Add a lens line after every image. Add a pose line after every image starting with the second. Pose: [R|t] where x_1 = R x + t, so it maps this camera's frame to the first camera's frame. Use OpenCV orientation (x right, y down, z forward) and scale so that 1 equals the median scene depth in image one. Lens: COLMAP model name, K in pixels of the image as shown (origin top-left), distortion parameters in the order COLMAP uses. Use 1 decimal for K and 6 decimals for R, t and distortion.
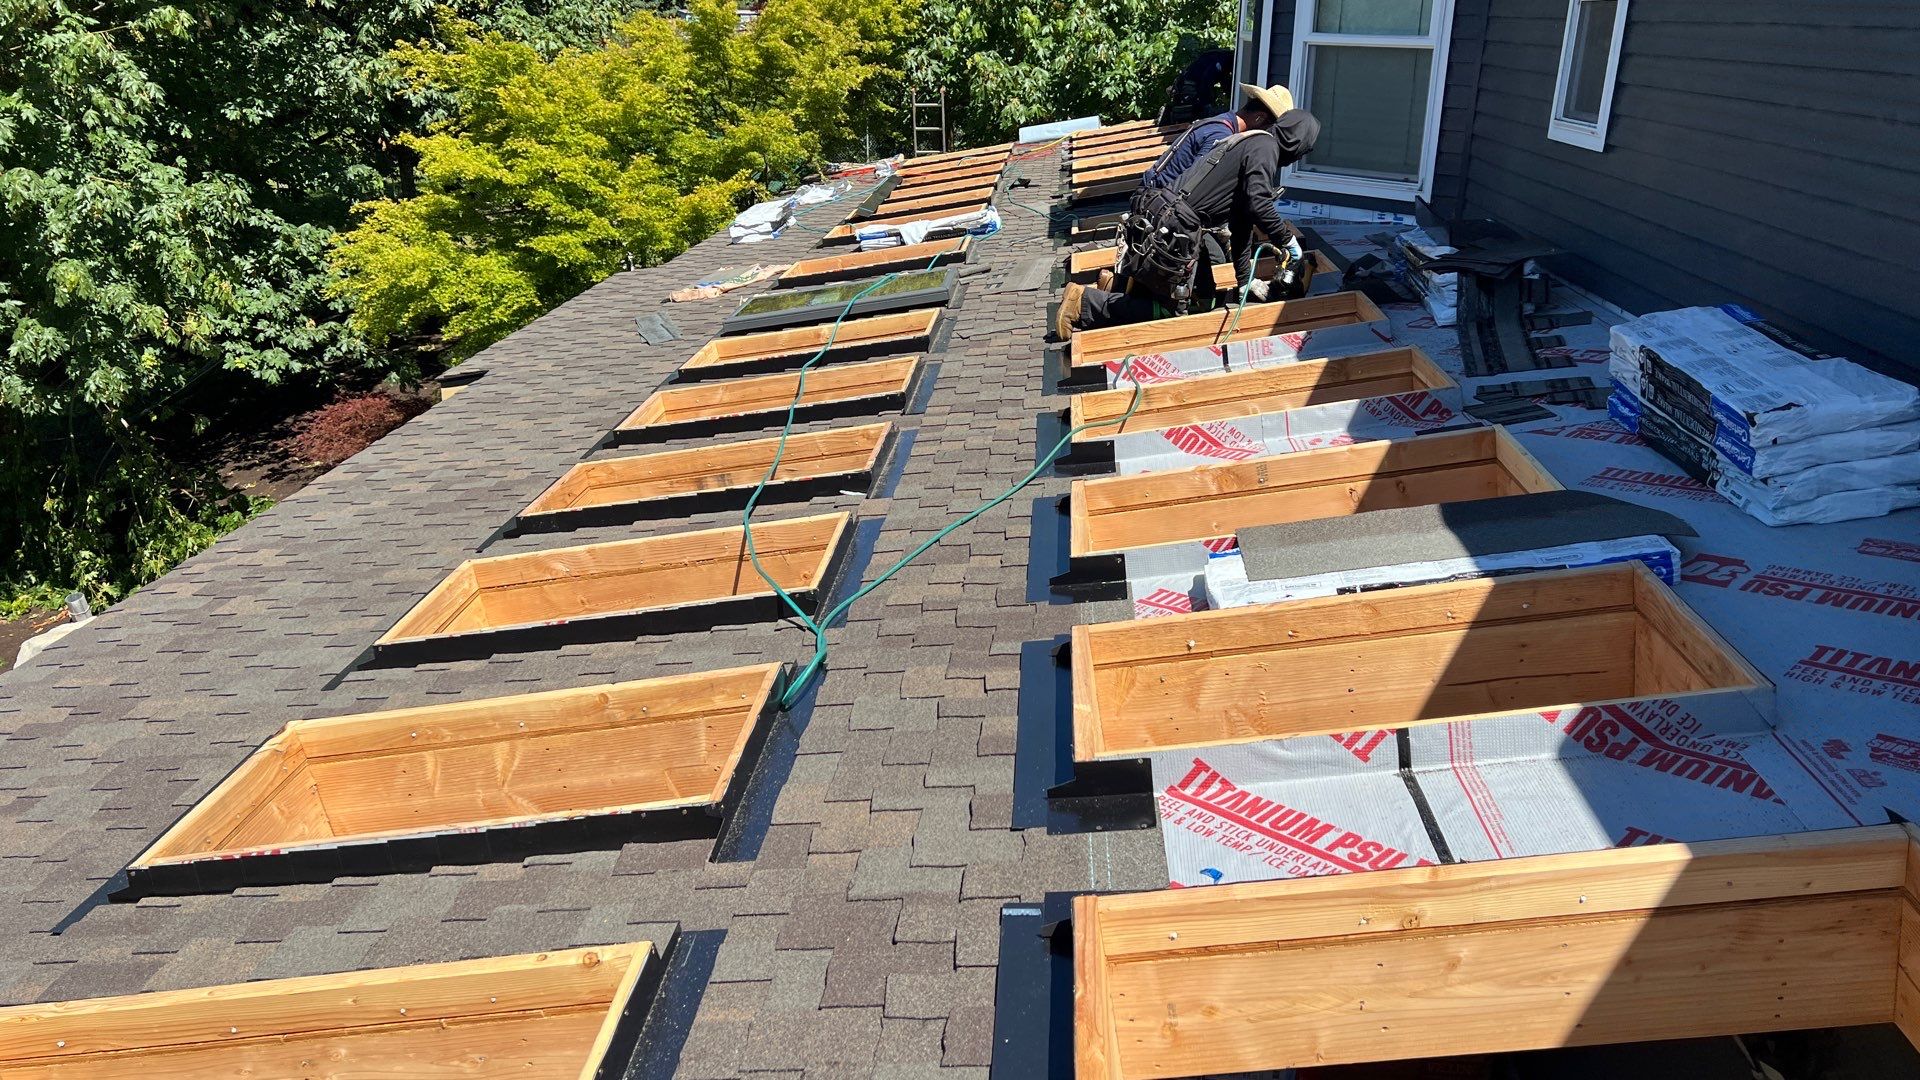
lens RADIAL K [[1413.6, 0, 953.7], [0, 1413.6, 551.1], [0, 0, 1]] dist [0.057971, -0.069126]
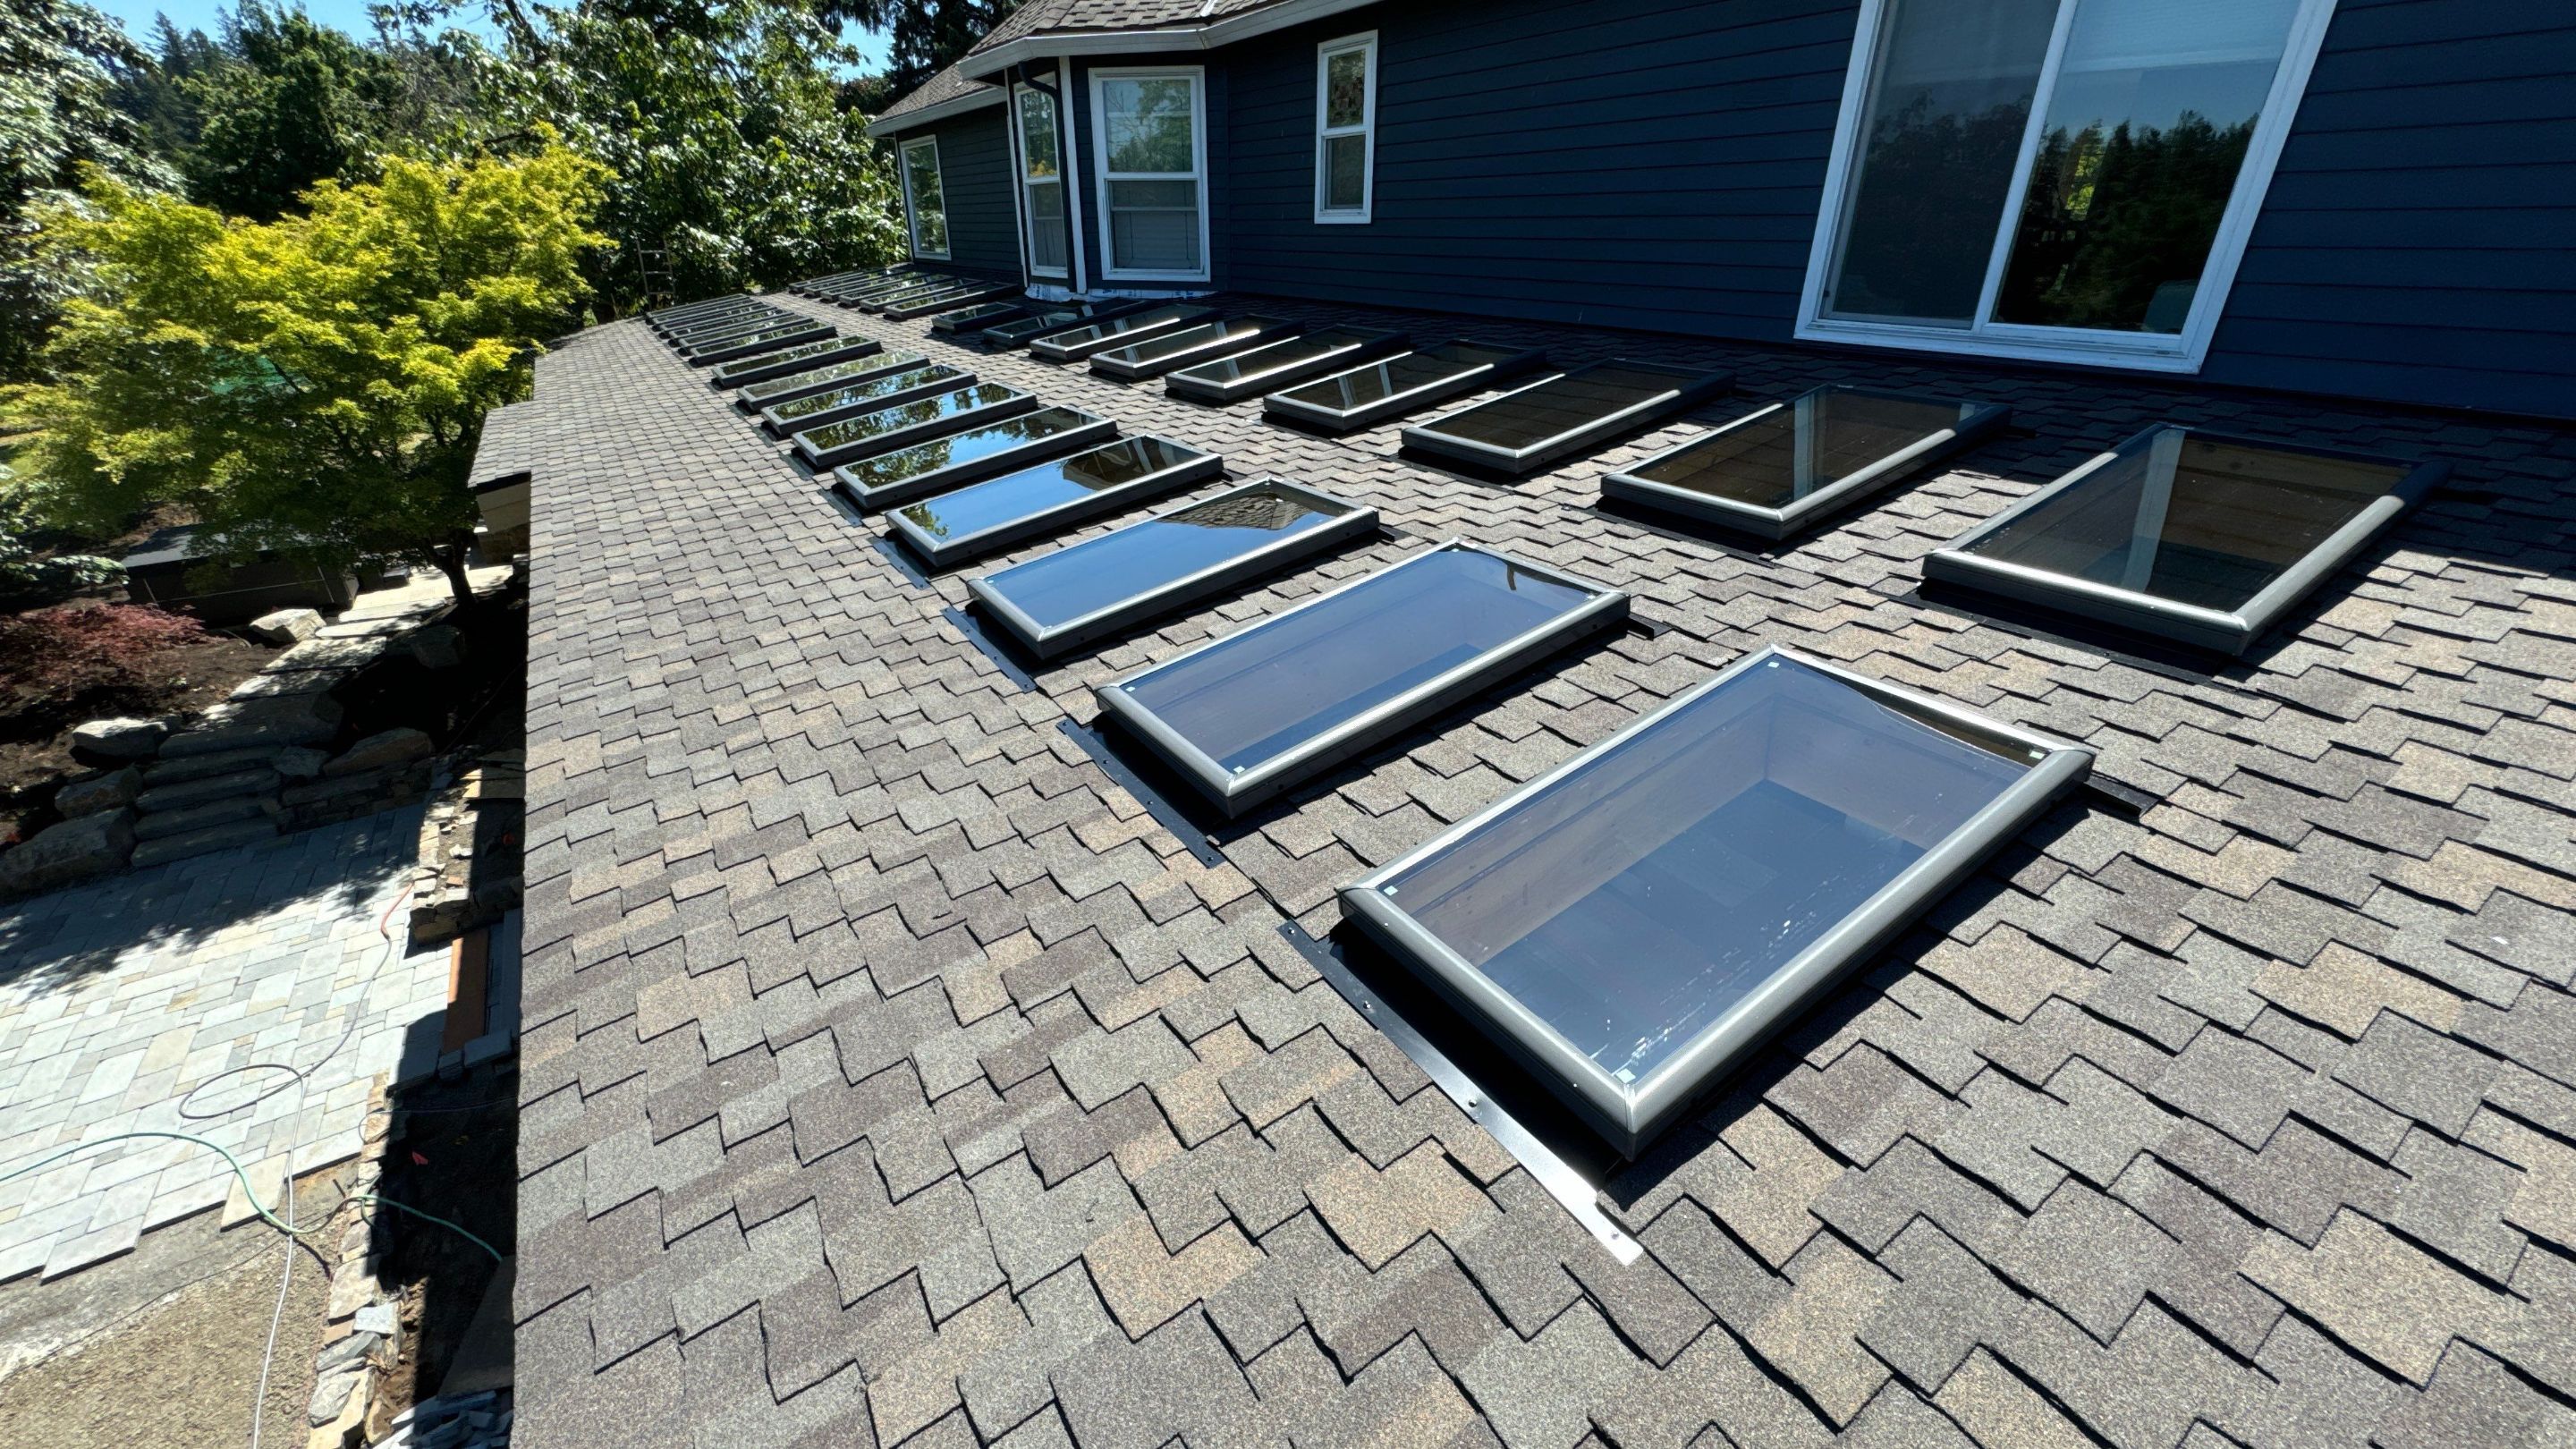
lens RADIAL K [[1029.4, 0, 1258.3], [0, 1029.4, 720.9], [0, 0, 1]] dist [0.000307, 0.000085]
pose [[0.802335, -0.265965, 0.534342, -0.468555], [0.218571, 0.963970, 0.151616, 0.088252], [-0.555415, -0.004855, 0.831559, -0.002262]]
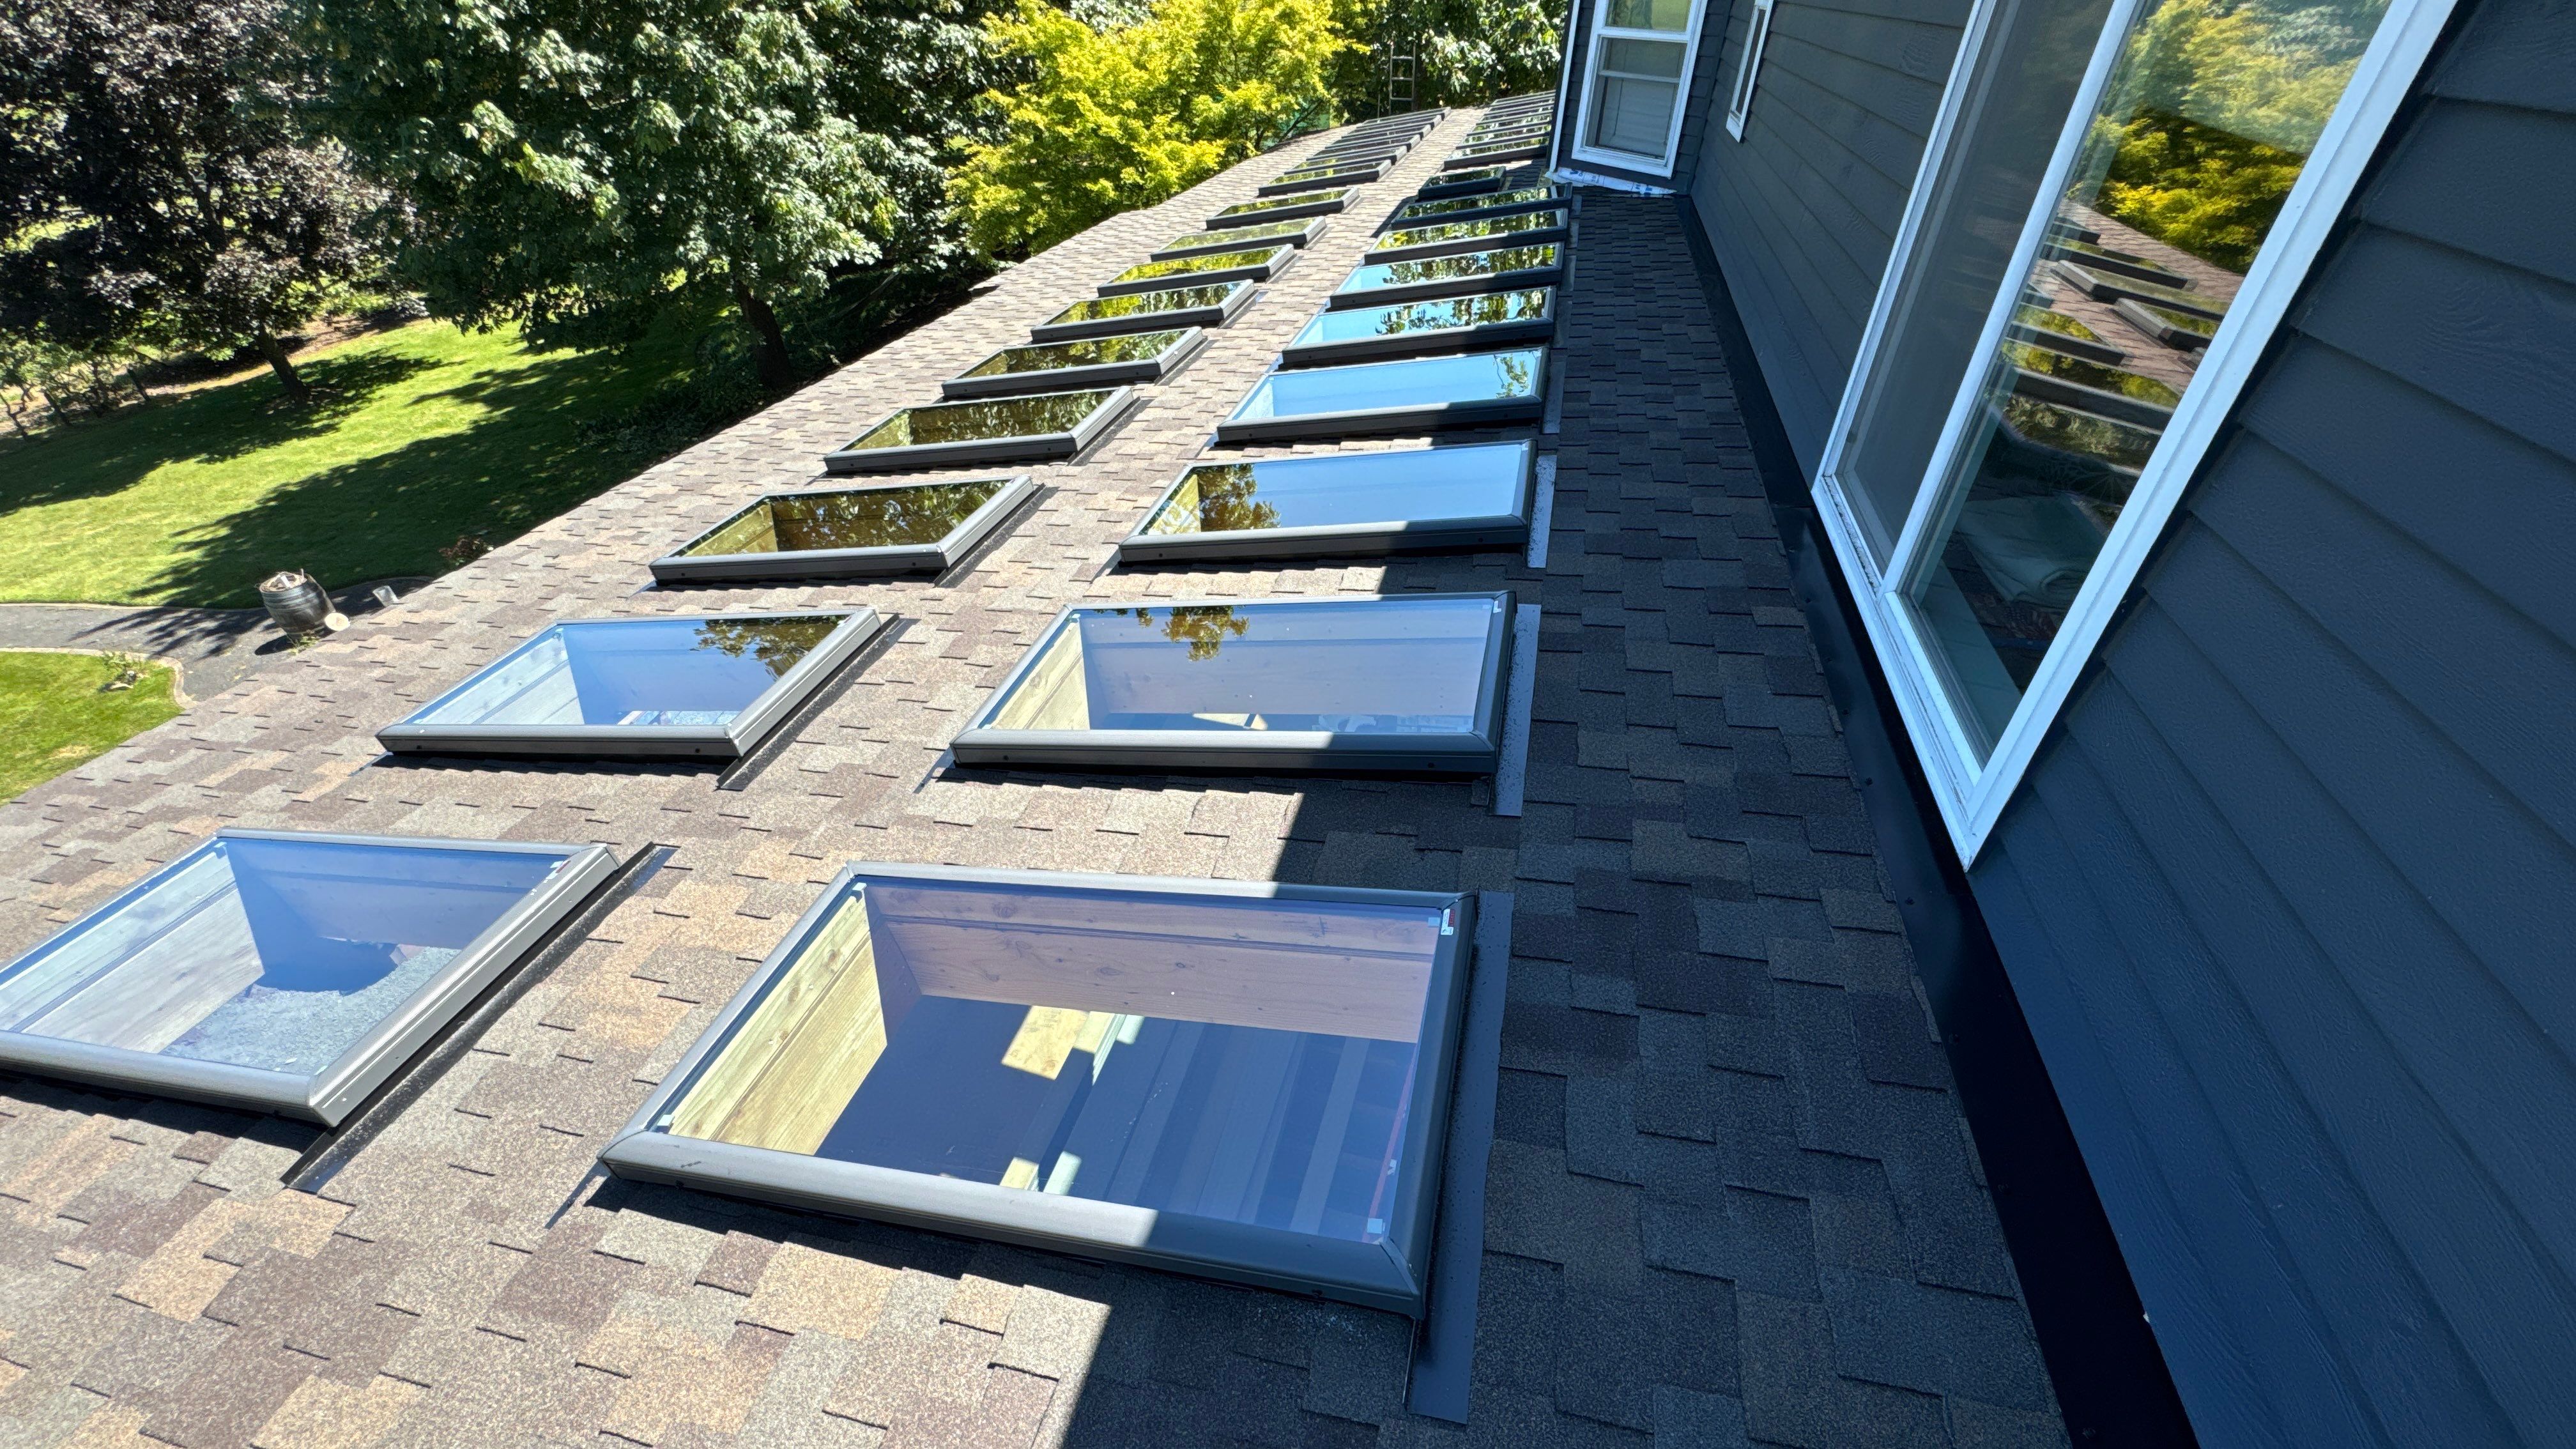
lens RADIAL K [[1007.5, 0, 1288.0], [0, 1007.5, 724.5], [0, 0, 1]] dist [-0.006360, 0.000038]
pose [[0.985540, 0.100053, -0.136750, 0.204063], [-0.058699, 0.958677, 0.278375, 0.001987], [0.158951, -0.266323, 0.950688, -0.081887]]
